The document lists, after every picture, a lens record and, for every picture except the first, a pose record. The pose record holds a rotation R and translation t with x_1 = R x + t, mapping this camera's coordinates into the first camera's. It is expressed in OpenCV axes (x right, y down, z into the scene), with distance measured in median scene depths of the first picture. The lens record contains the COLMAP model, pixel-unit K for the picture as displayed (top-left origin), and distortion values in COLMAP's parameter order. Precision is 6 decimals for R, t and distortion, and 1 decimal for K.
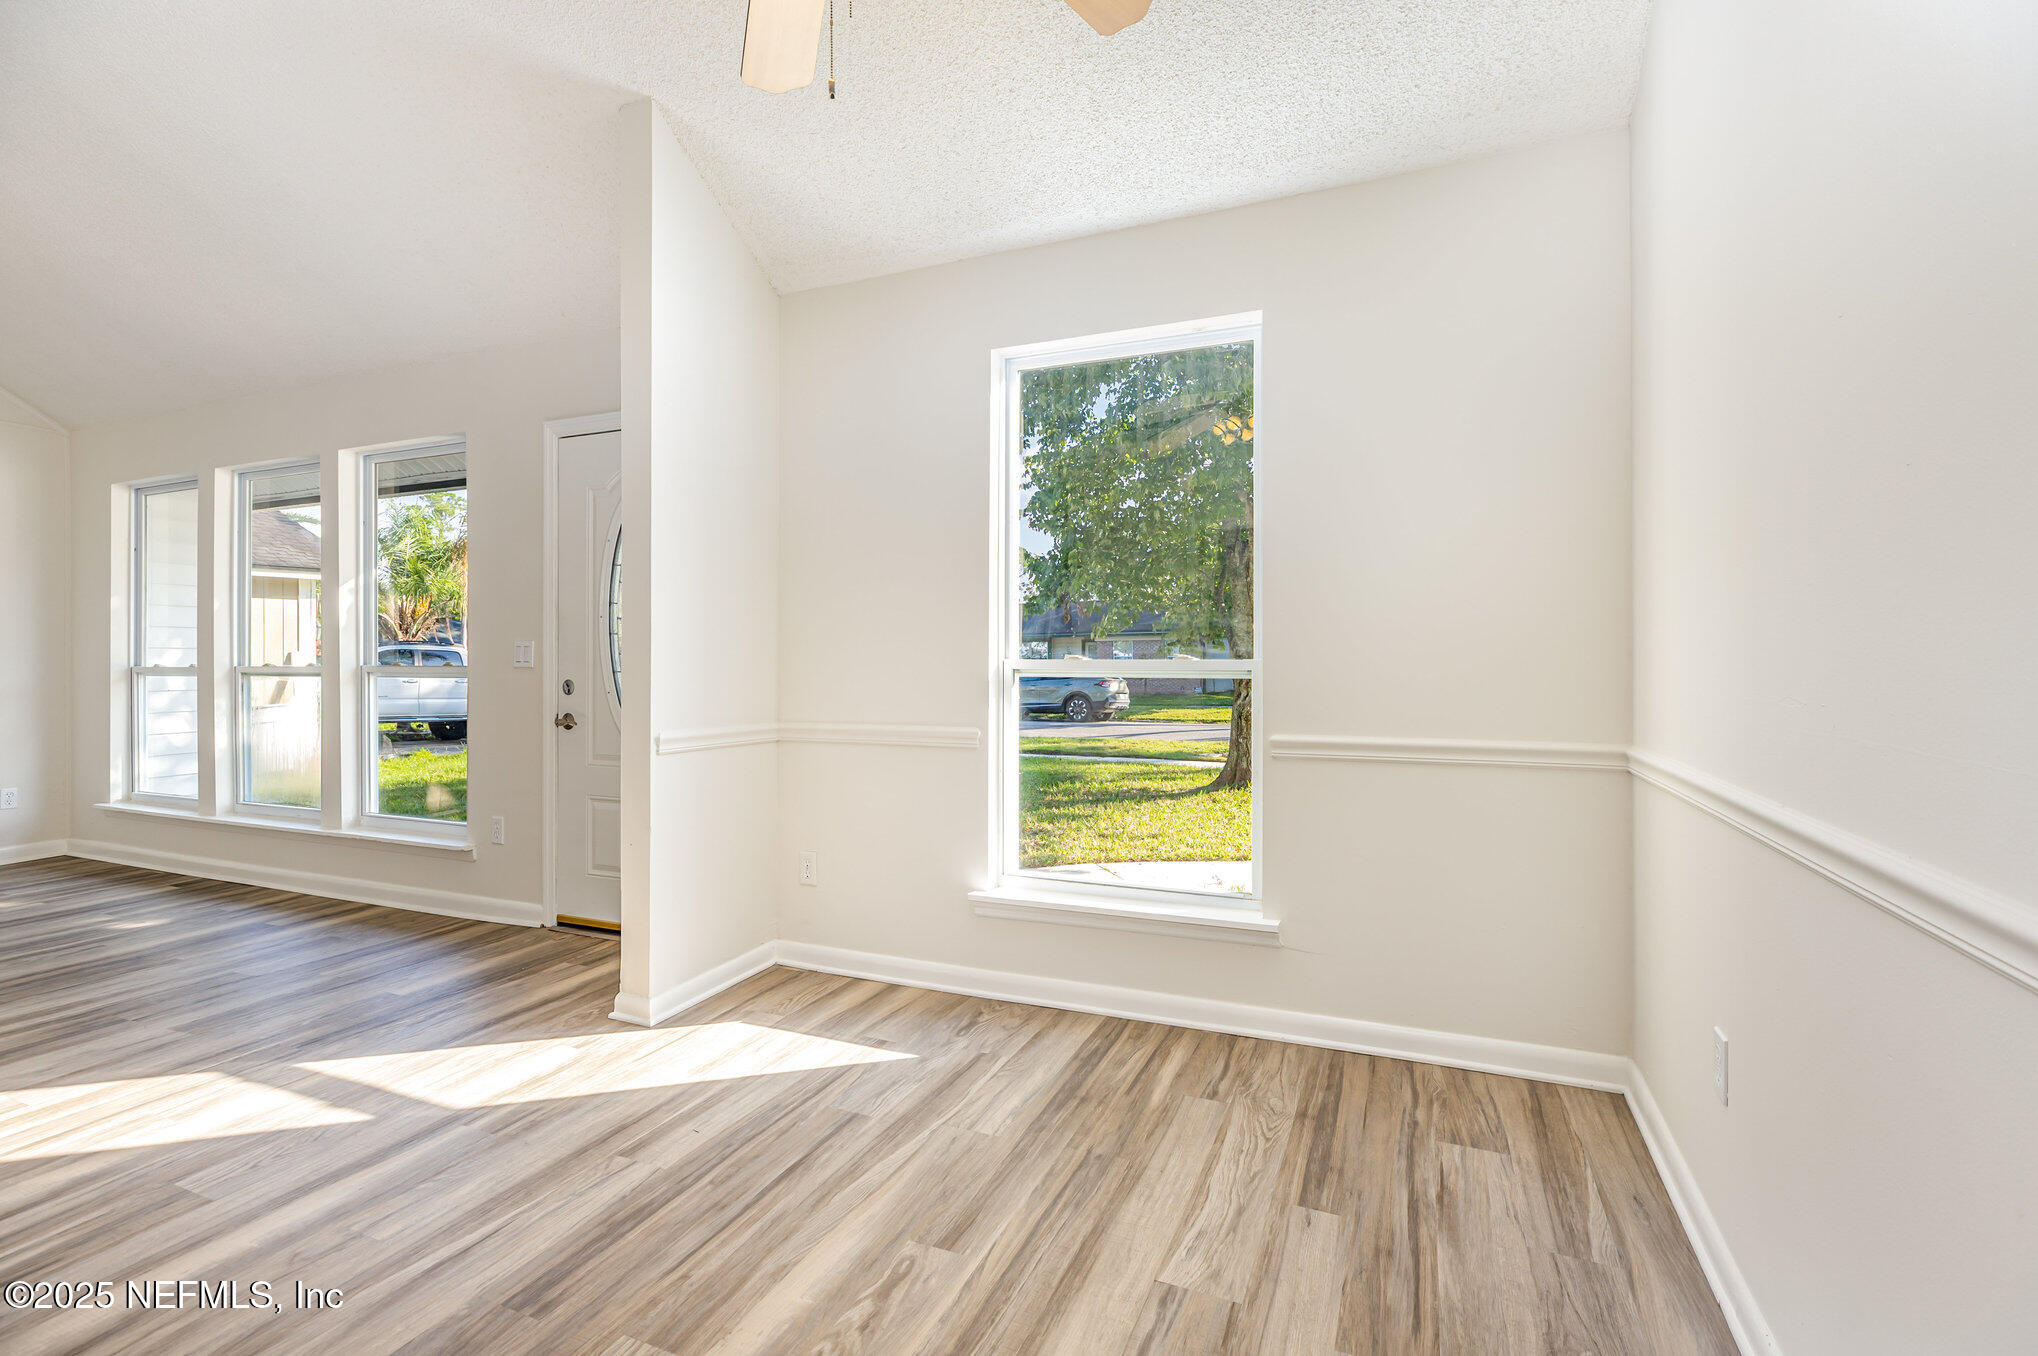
lens RADIAL K [[932.5, 0, 1021.3], [0, 932.5, 665.0], [0, 0, 1]] dist [0.004417, -0.001671]
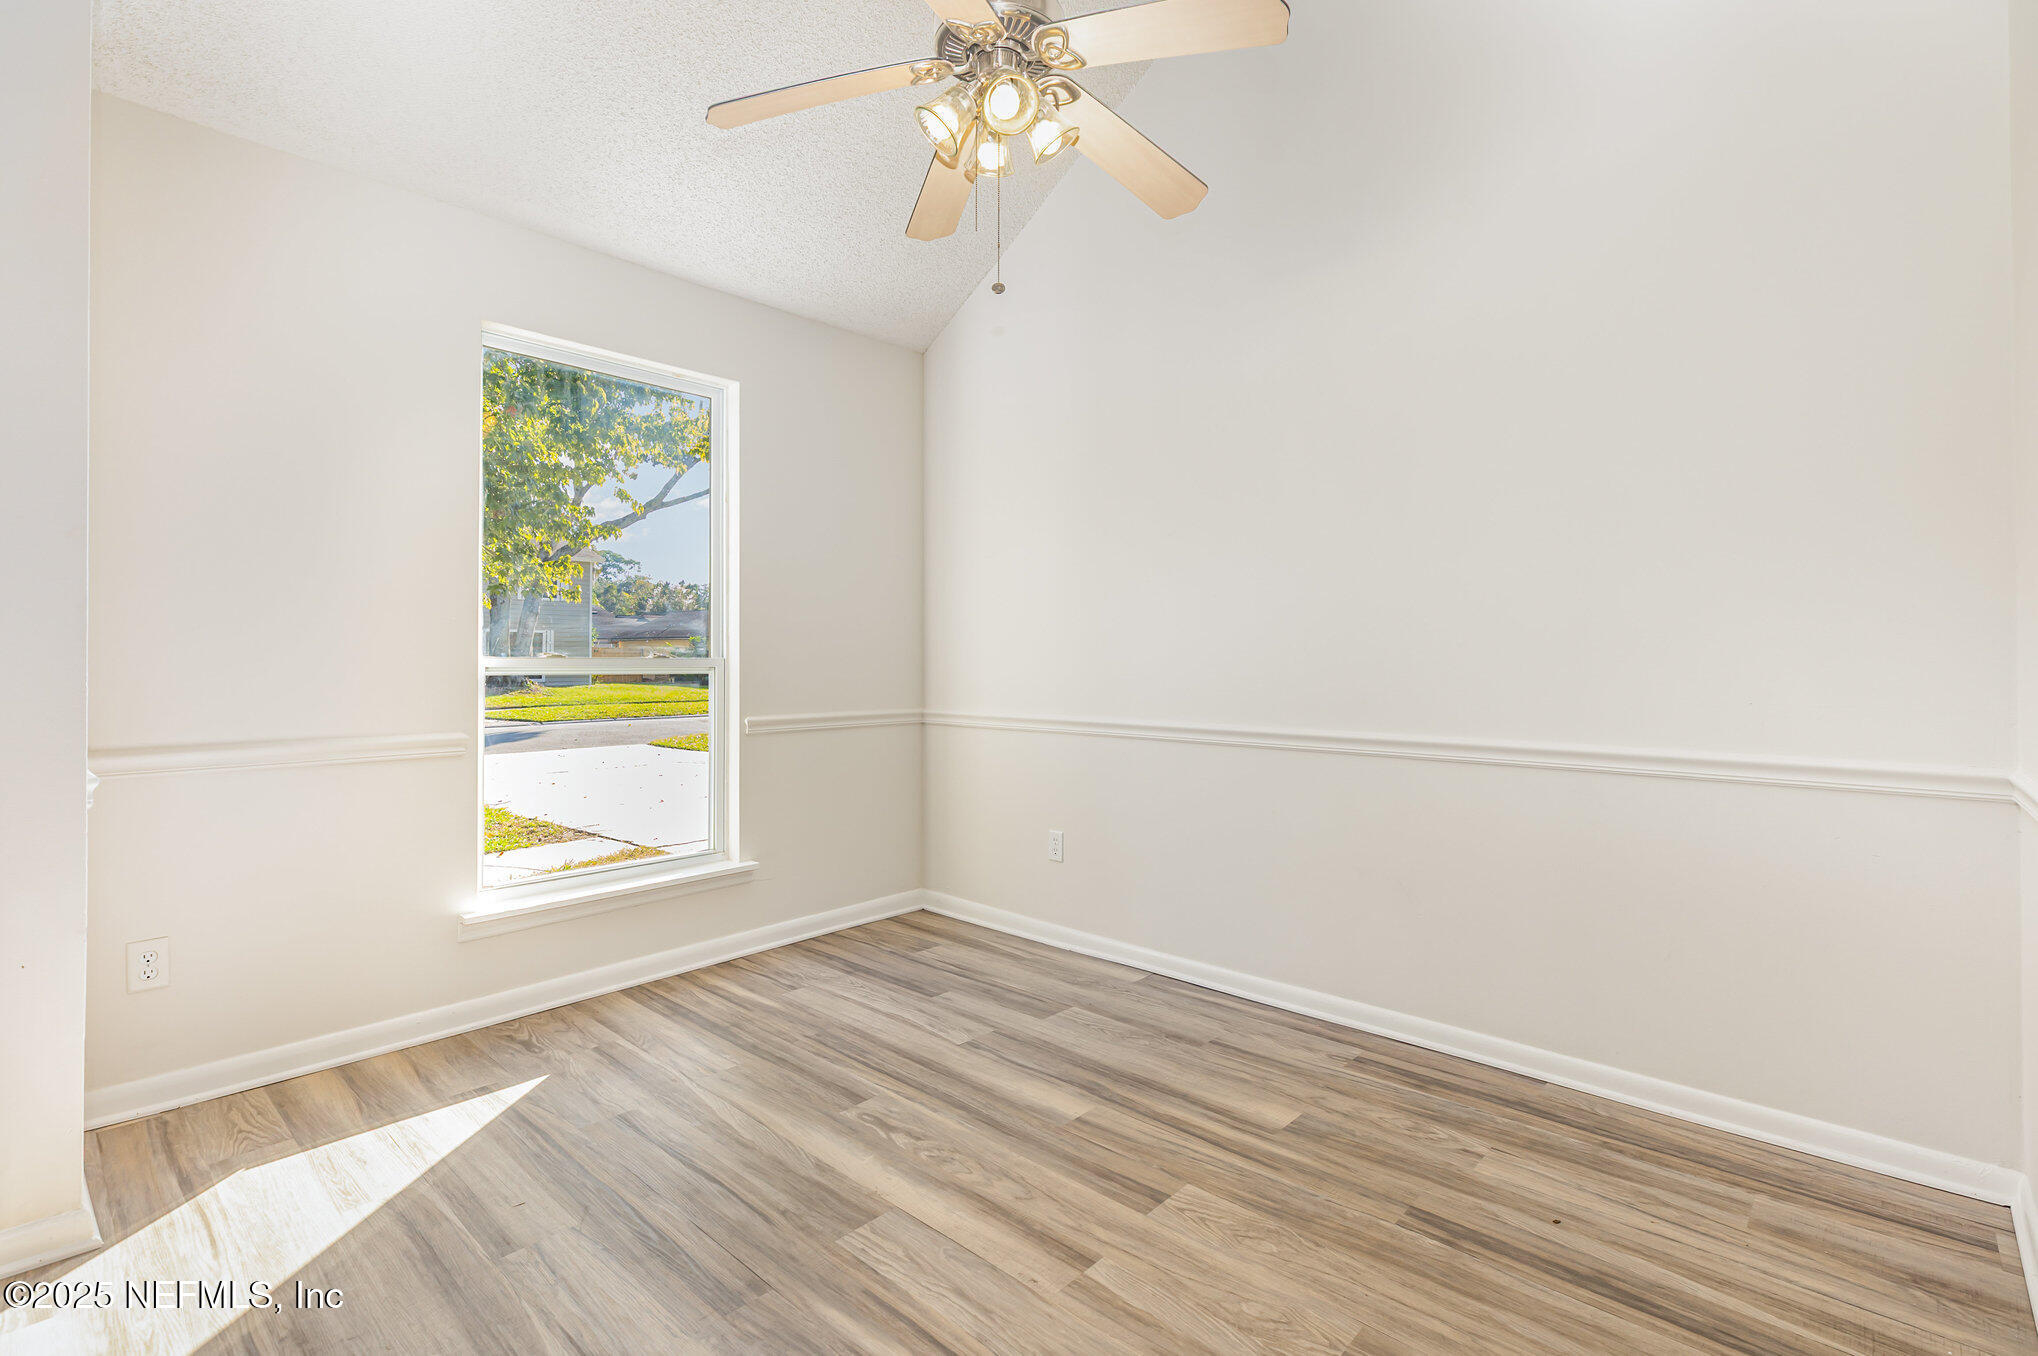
lens RADIAL K [[932.5, 0, 1021.8], [0, 932.5, 672.6], [0, 0, 1]] dist [0.004417, -0.001671]
pose [[0.330070, -0.015361, 0.943832, -0.908534], [-0.001416, 0.999858, 0.016769, -0.009221], [-0.943955, -0.006872, 0.330001, 0.250129]]
